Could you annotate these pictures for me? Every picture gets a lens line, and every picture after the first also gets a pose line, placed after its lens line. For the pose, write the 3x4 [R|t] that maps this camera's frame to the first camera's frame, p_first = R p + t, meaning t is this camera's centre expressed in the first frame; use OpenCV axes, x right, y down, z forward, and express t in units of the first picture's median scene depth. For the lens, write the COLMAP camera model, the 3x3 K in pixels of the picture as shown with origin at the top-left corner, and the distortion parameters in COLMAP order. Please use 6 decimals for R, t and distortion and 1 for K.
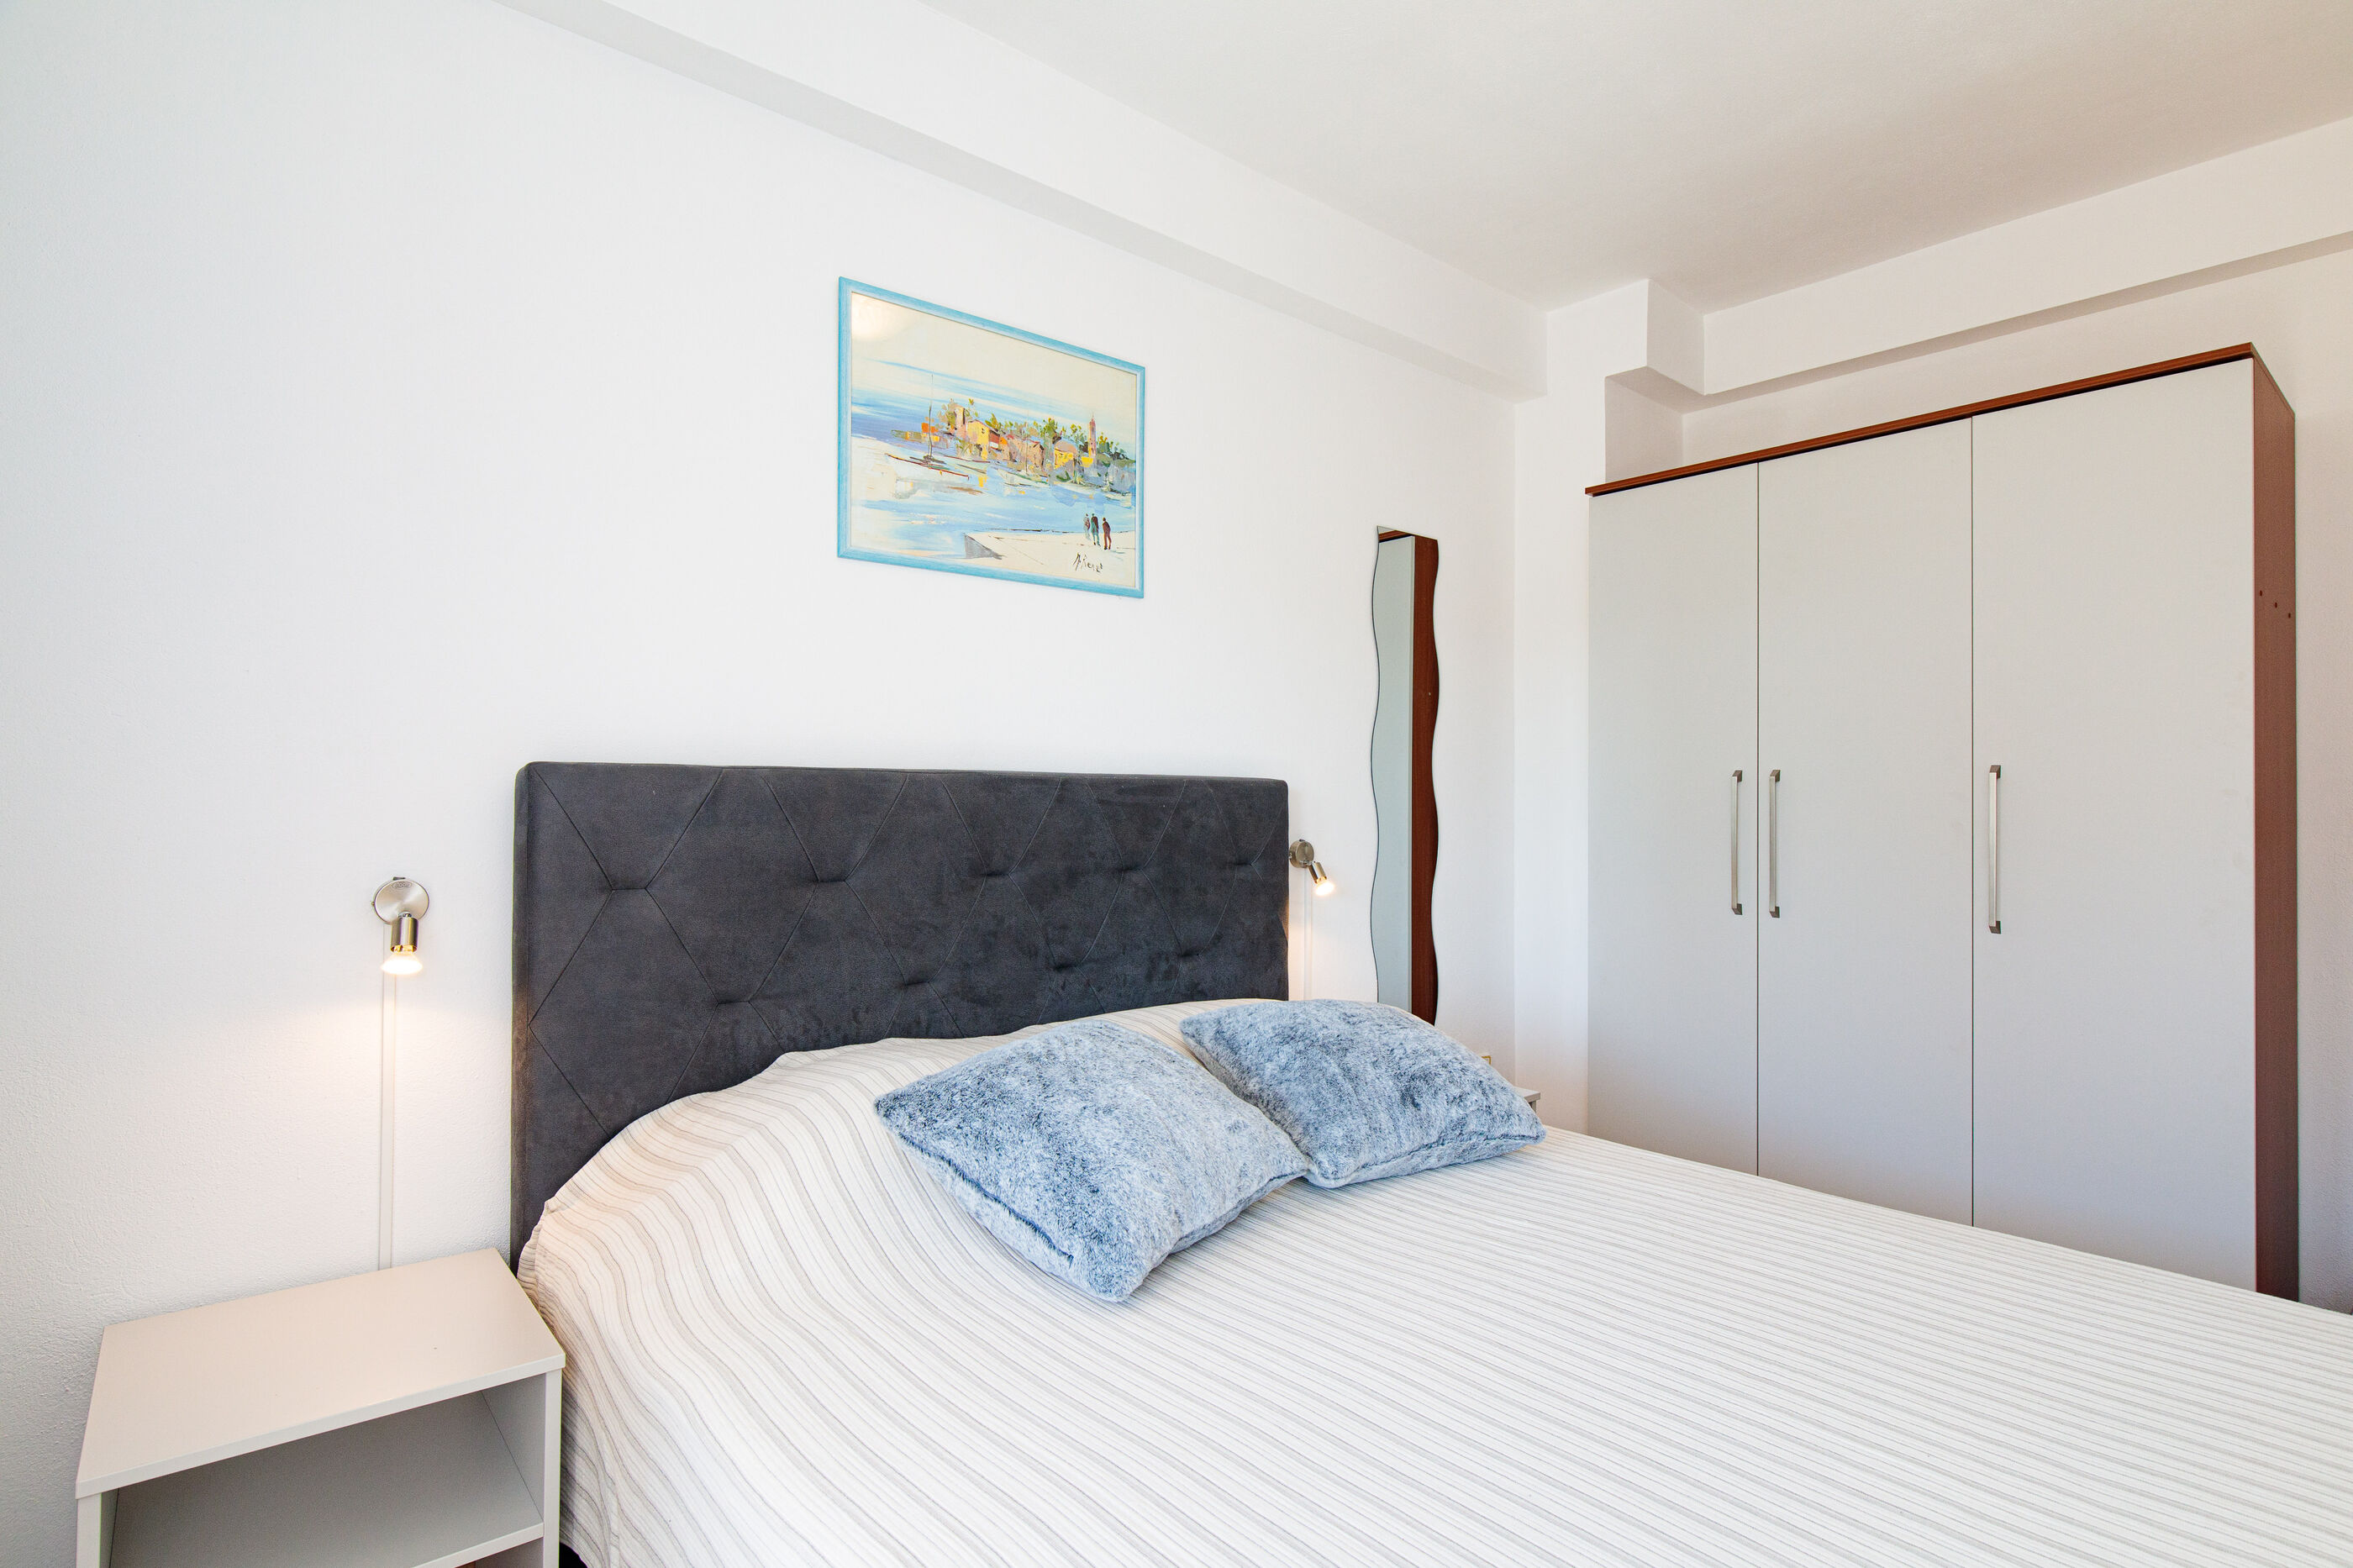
lens RADIAL K [[1191.8, 0, 1179.5], [0, 1191.8, 793.4], [0, 0, 1]] dist [0.000072, -0.000072]
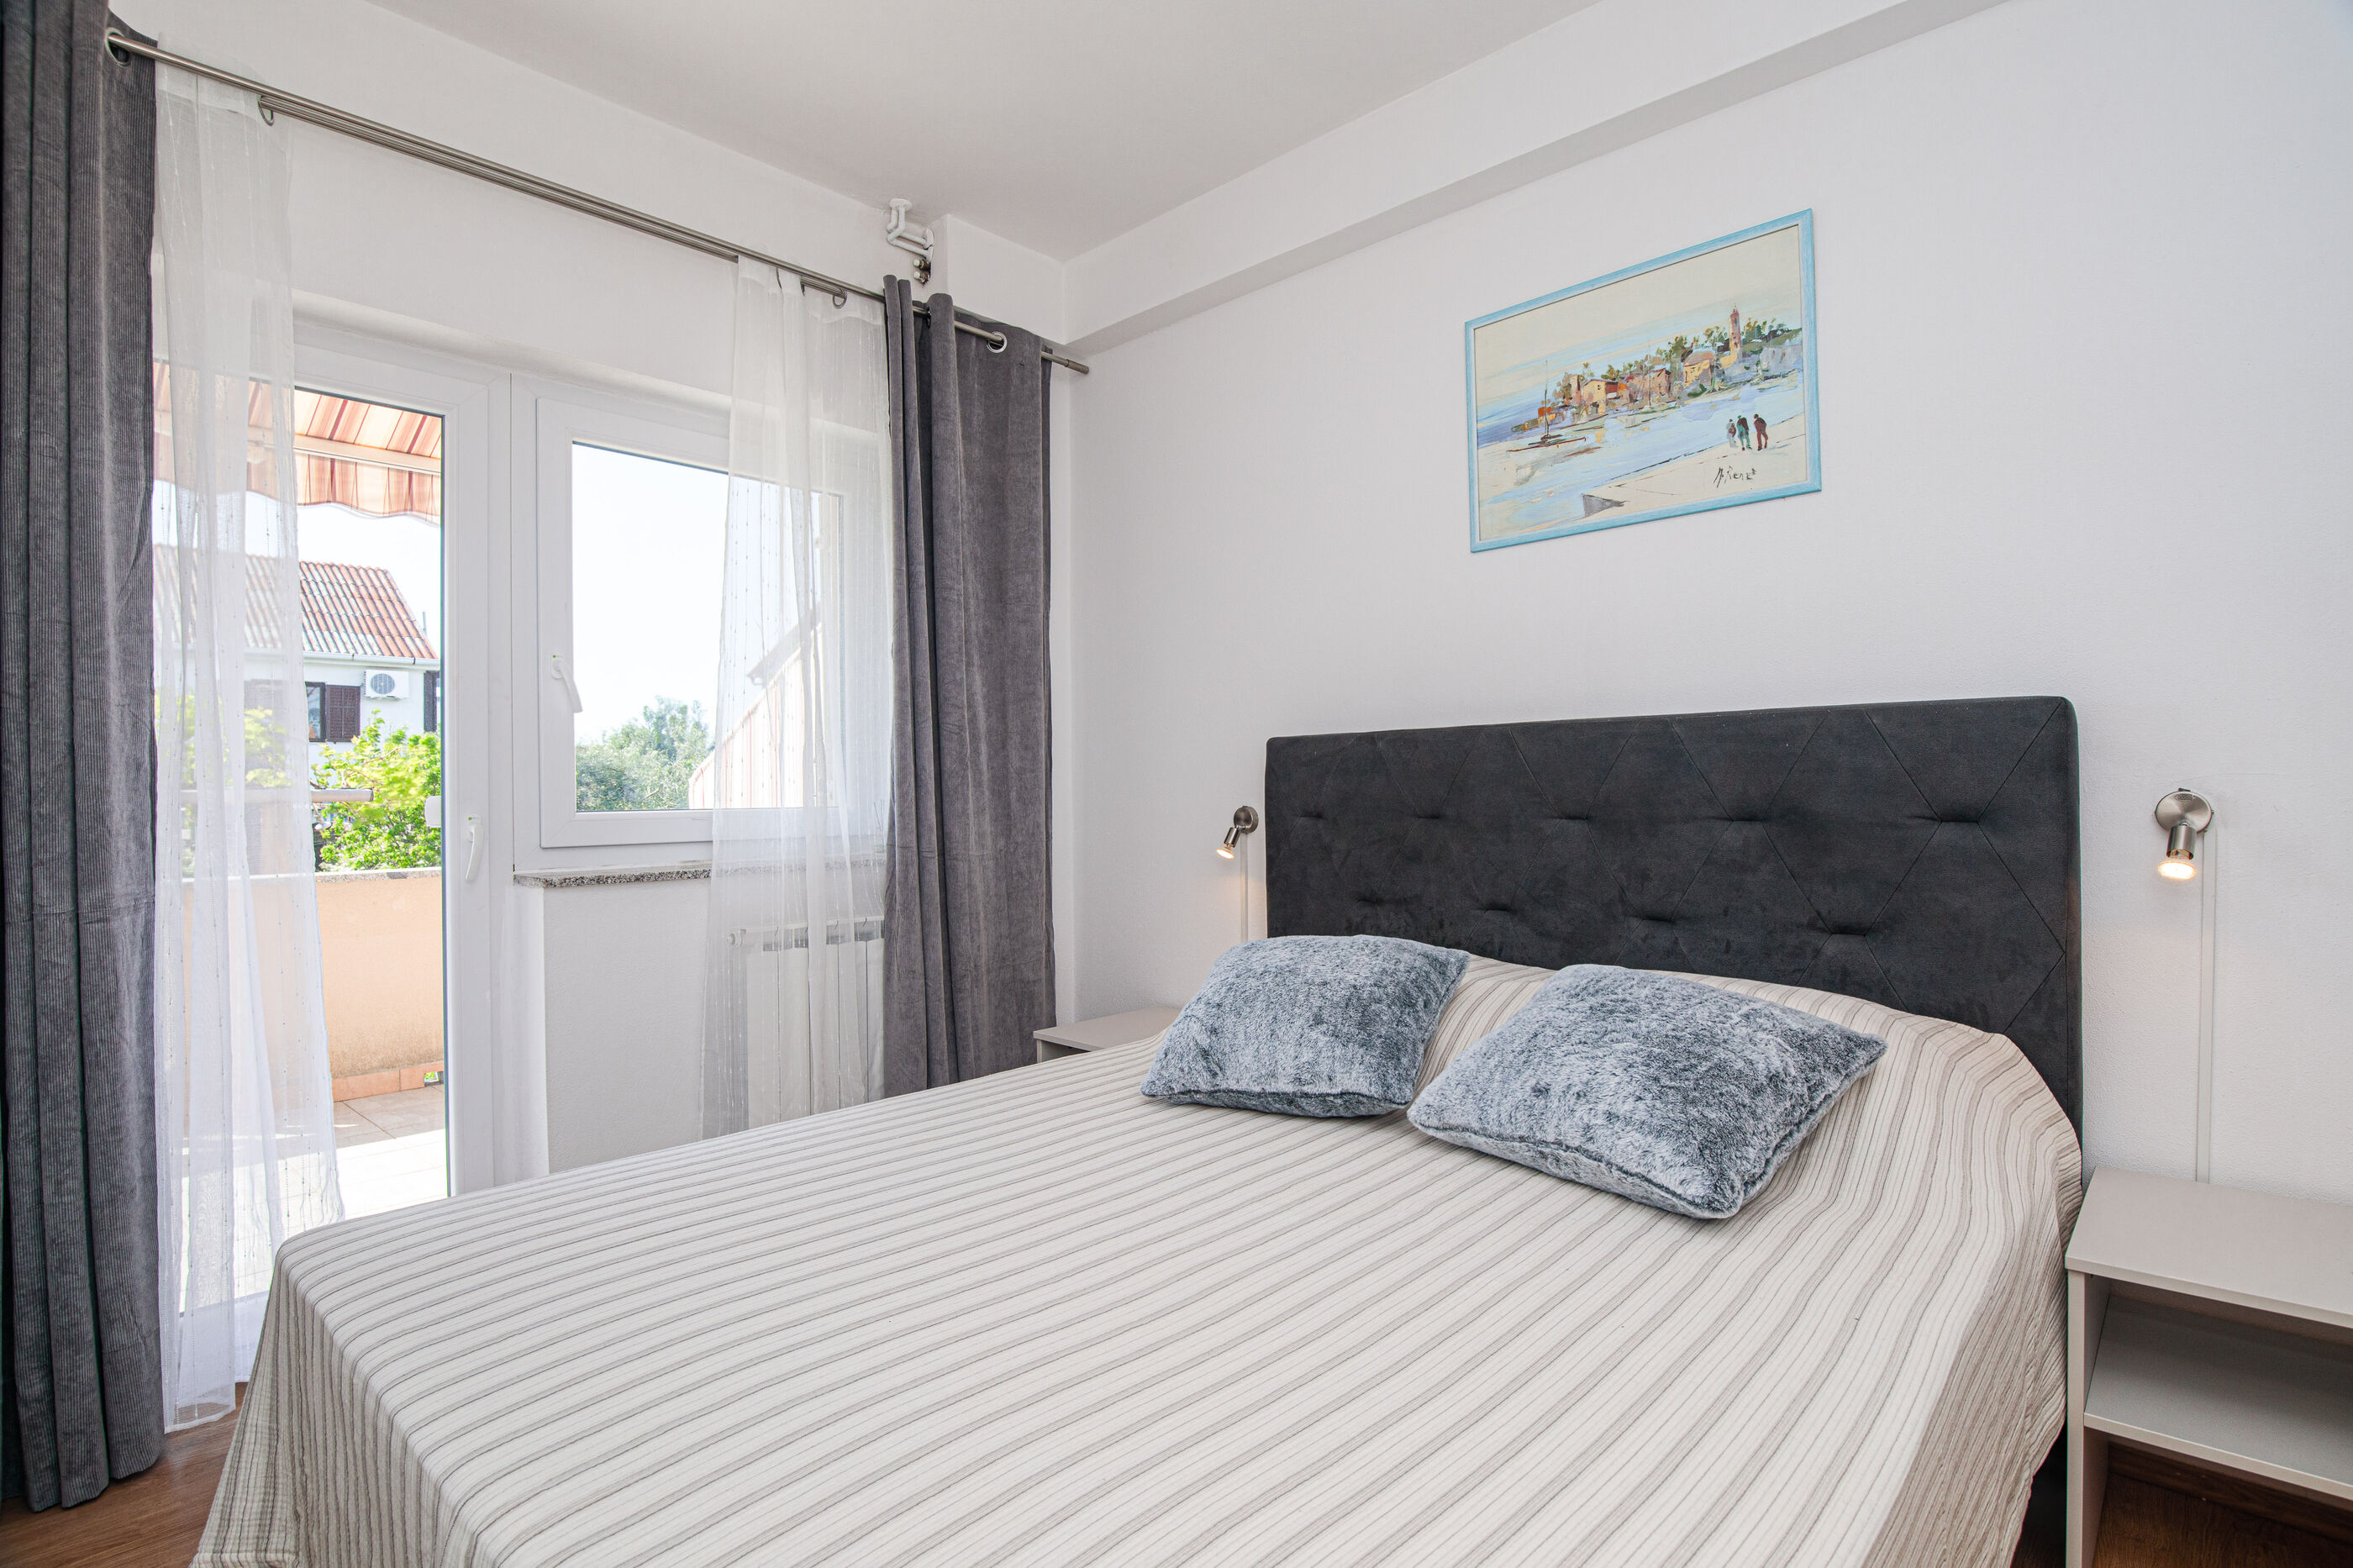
lens RADIAL K [[1126.2, 0, 1181.2], [0, 1126.2, 794.3], [0, 0, 1]] dist [-0.019376, 0.000207]
pose [[0.109827, -0.003318, -0.993945, 0.738818], [0.022406, 0.999749, -0.000861, 0.037404], [0.993698, -0.022176, 0.109873, 0.521899]]
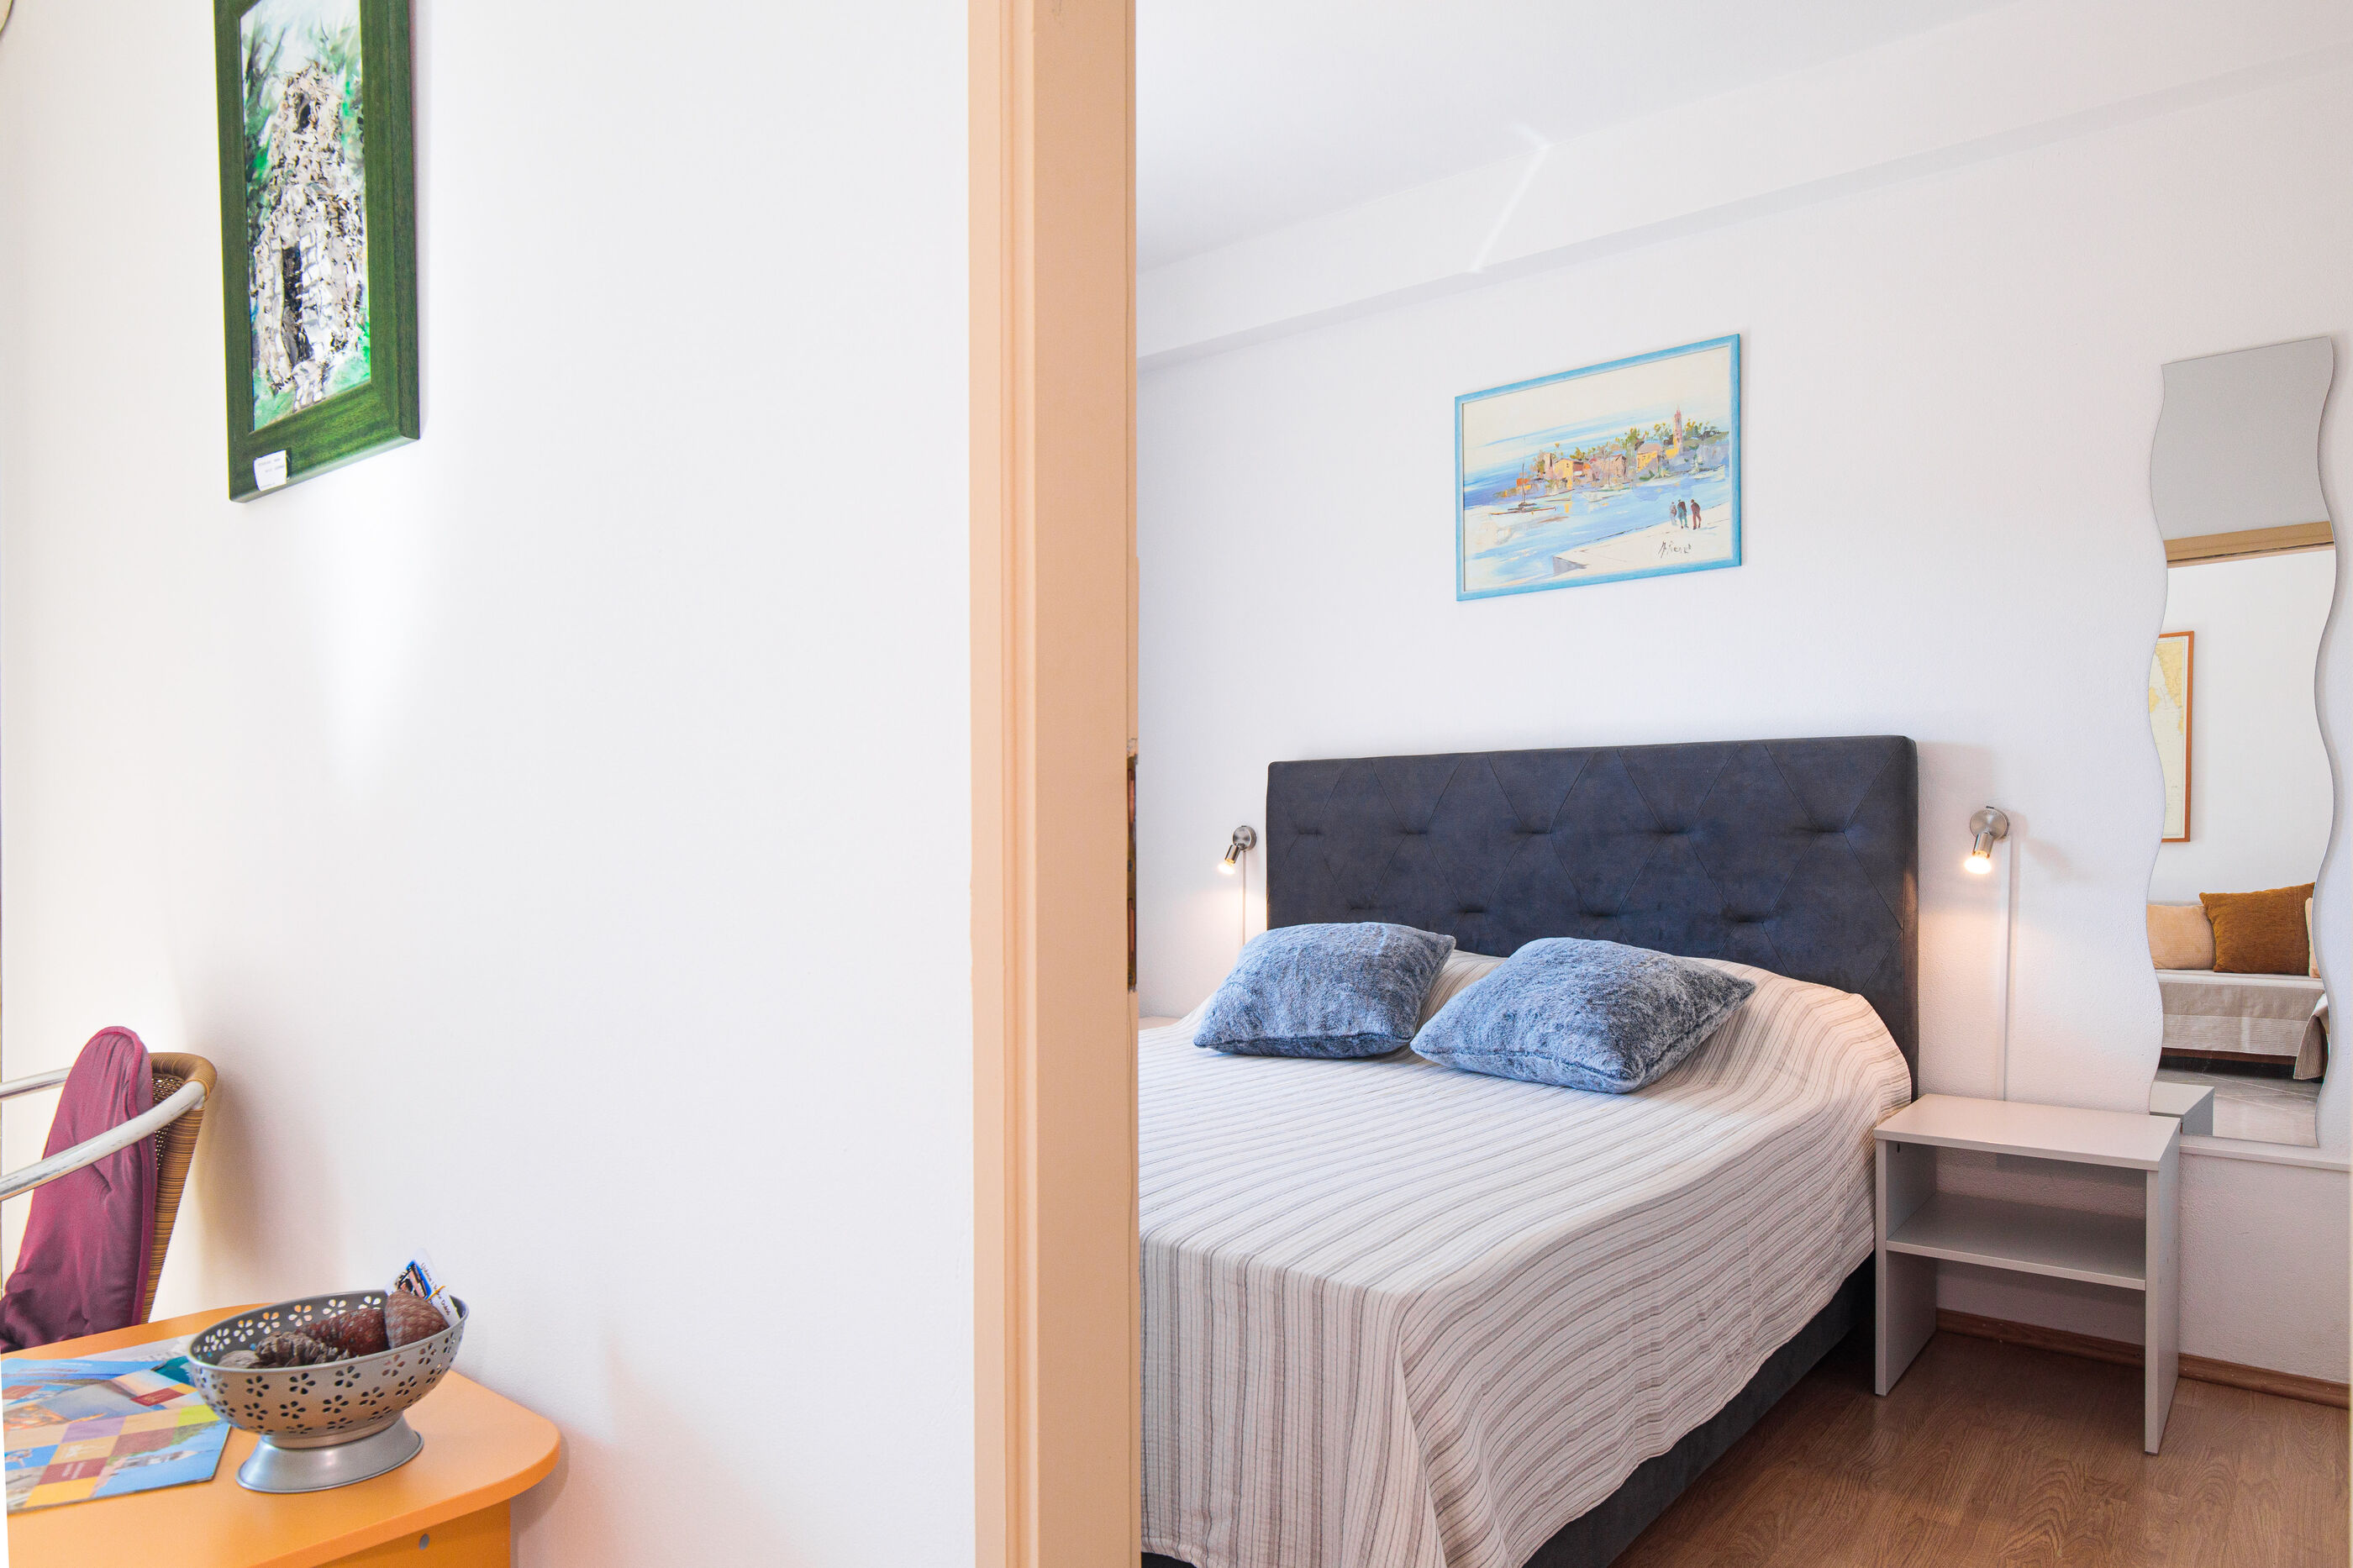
lens RADIAL K [[1444.9, 0, 1175.6], [0, 1444.9, 866.9], [0, 0, 1]] dist [0.003135, 0.000268]
pose [[0.187840, 0.013664, -0.982105, 1.175659], [0.011846, 0.999799, 0.016176, 0.070346], [0.982128, -0.014673, 0.187640, 0.328557]]
